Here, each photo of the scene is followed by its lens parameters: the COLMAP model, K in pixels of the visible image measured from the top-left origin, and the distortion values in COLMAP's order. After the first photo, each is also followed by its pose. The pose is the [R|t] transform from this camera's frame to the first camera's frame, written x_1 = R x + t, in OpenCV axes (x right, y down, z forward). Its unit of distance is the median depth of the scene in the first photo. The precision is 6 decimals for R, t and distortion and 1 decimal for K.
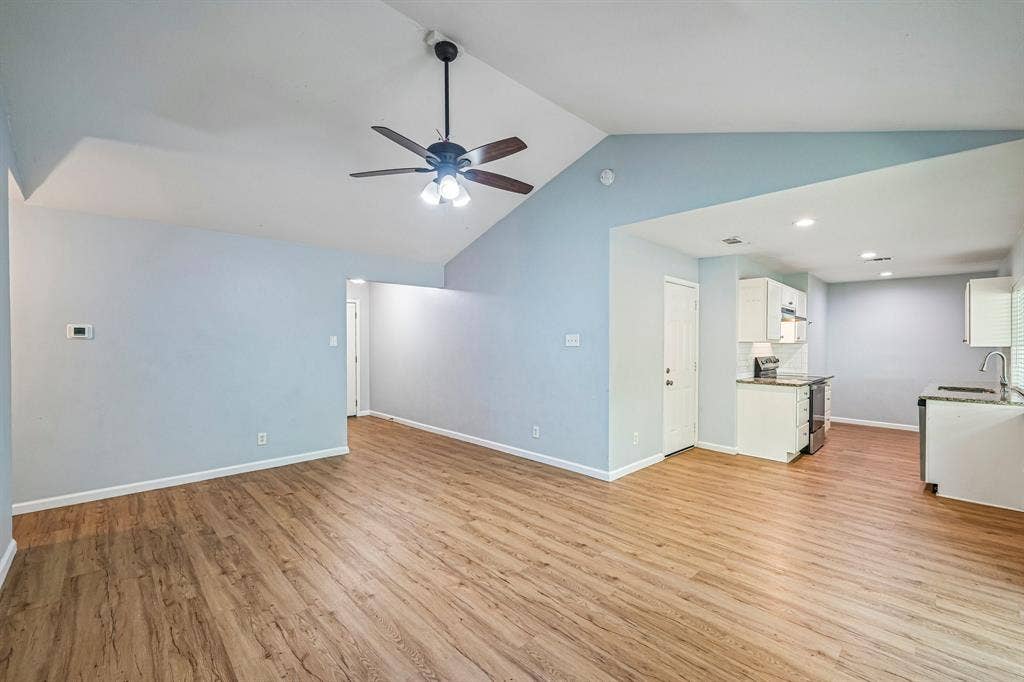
lens RADIAL K [[417.2, 0, 512.7], [0, 417.2, 347.0], [0, 0, 1]] dist [-0.001146, -0.000078]
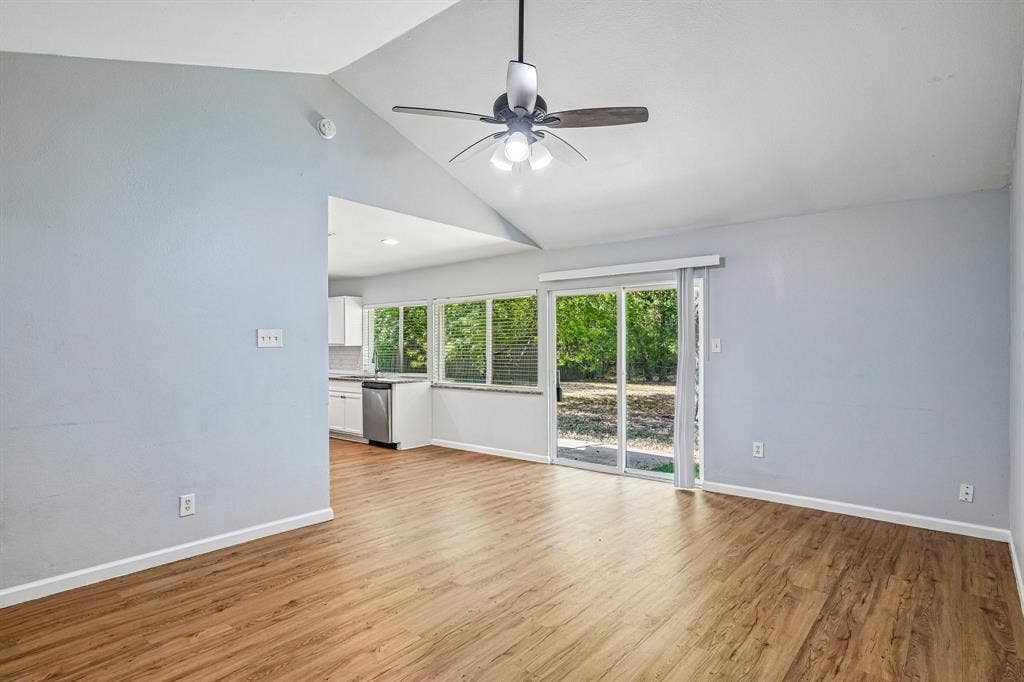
lens RADIAL K [[532.2, 0, 513.1], [0, 532.2, 345.8], [0, 0, 1]] dist [-0.000358, -0.000388]
pose [[-0.097001, -0.002105, 0.995282, -0.839926], [0.006439, 0.999976, 0.002742, -0.003679], [-0.995263, 0.006674, -0.096985, 0.798207]]
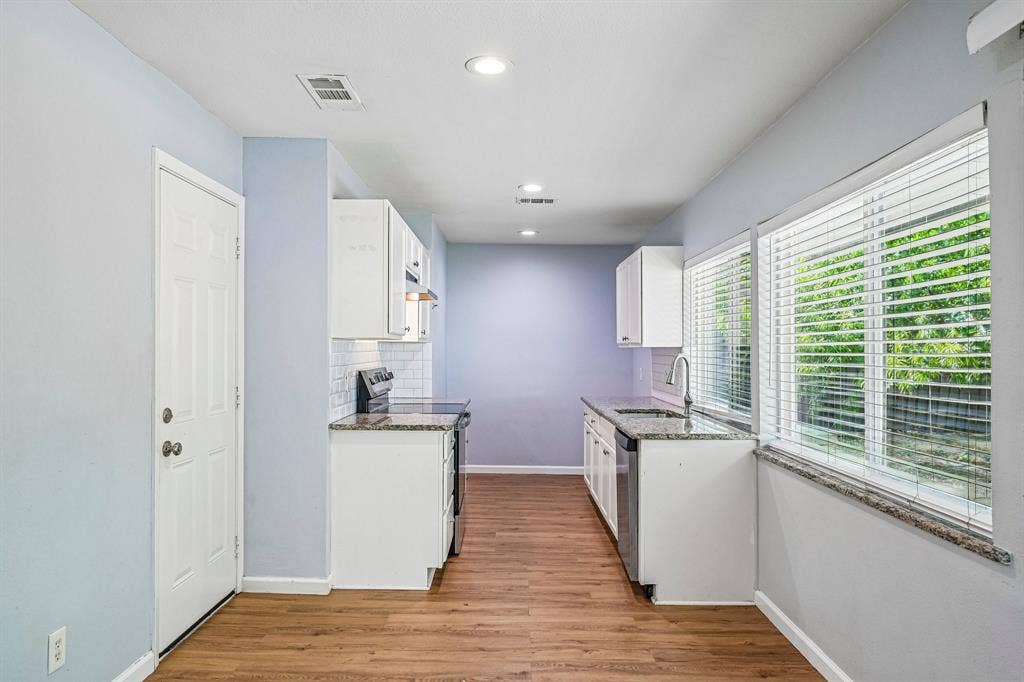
lens RADIAL K [[712.5, 0, 516.8], [0, 712.5, 348.1], [0, 0, 1]] dist [0.009457, 0.007884]
pose [[0.687665, -0.003707, 0.726019, 0.172019], [0.007344, 0.999971, -0.001851, 0.001403], [-0.725991, 0.006605, 0.687673, 0.464668]]
